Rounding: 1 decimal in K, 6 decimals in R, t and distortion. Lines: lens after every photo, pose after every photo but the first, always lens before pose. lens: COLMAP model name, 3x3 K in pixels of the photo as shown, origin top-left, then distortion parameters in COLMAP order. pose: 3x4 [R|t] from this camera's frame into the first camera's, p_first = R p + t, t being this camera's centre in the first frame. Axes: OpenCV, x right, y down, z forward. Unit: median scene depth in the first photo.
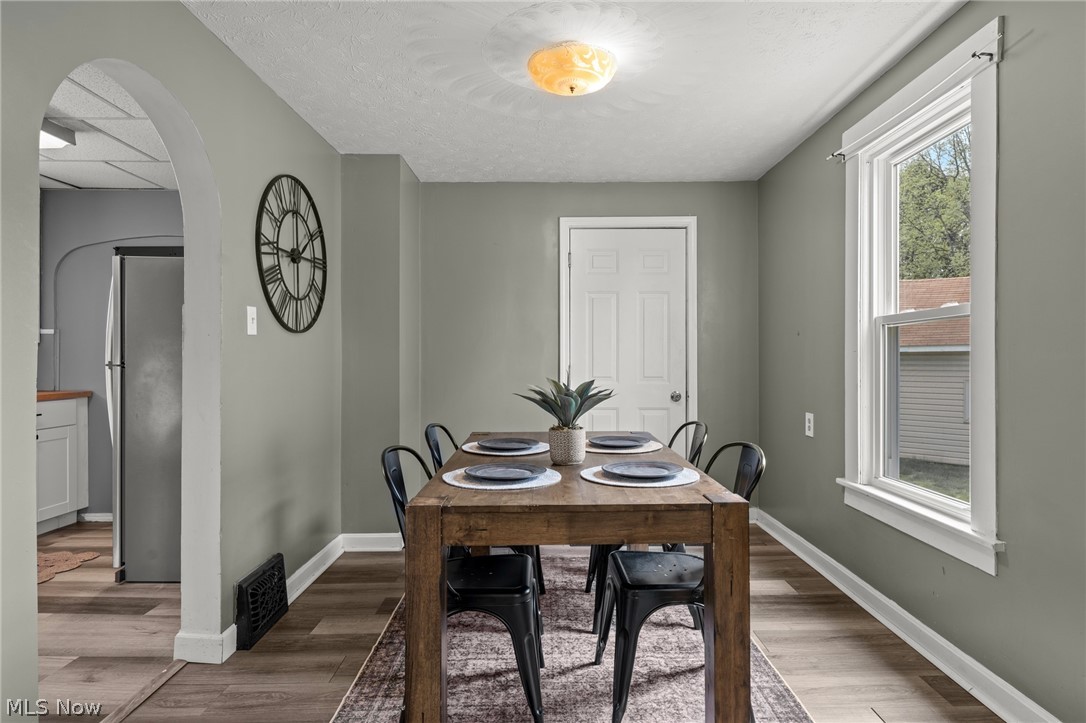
lens RADIAL K [[585.4, 0, 545.7], [0, 585.4, 359.1], [0, 0, 1]] dist [0.000940, 0.000261]
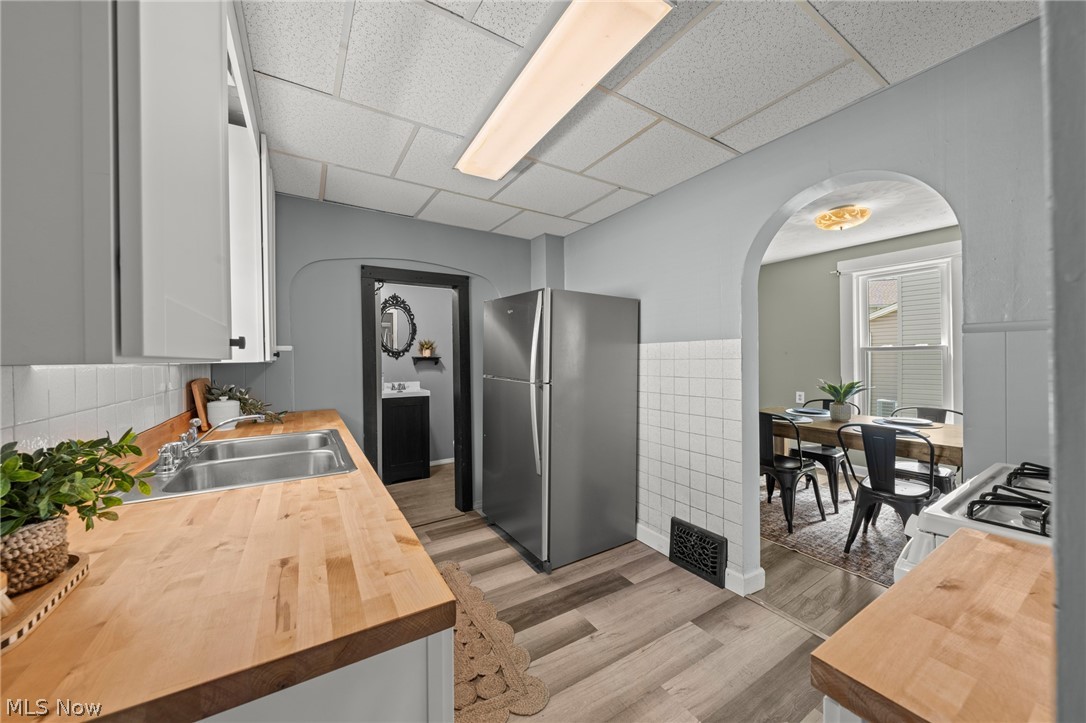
lens RADIAL K [[387.8, 0, 547.9], [0, 387.8, 359.0], [0, 0, 1]] dist [-0.002085, -0.000141]
pose [[0.842461, -0.008516, 0.538691, -1.181315], [0.008958, 0.999958, 0.001800, -0.039514], [-0.538683, 0.003309, 0.842502, 0.375341]]
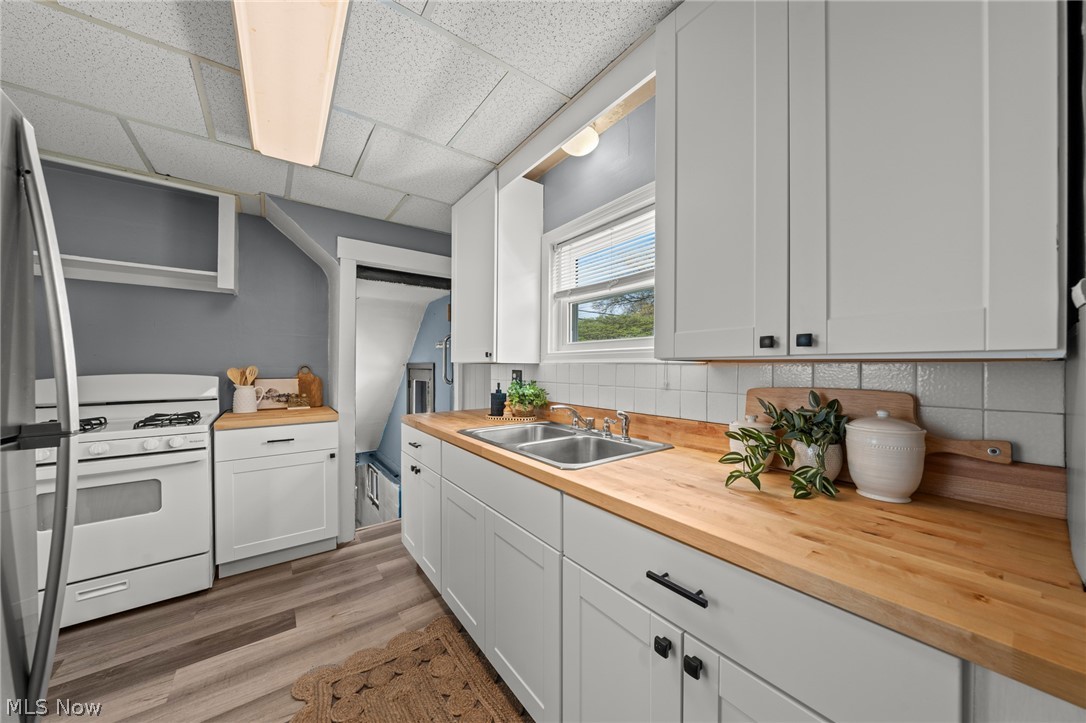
lens RADIAL K [[370.0, 0, 545.3], [0, 370.0, 368.9], [0, 0, 1]] dist [-0.000240, 0.000065]
pose [[-0.799964, 0.002433, -0.600043, -0.882961], [-0.000107, 0.999991, 0.004198, -0.029859], [0.600048, 0.003423, -0.799957, 1.408226]]
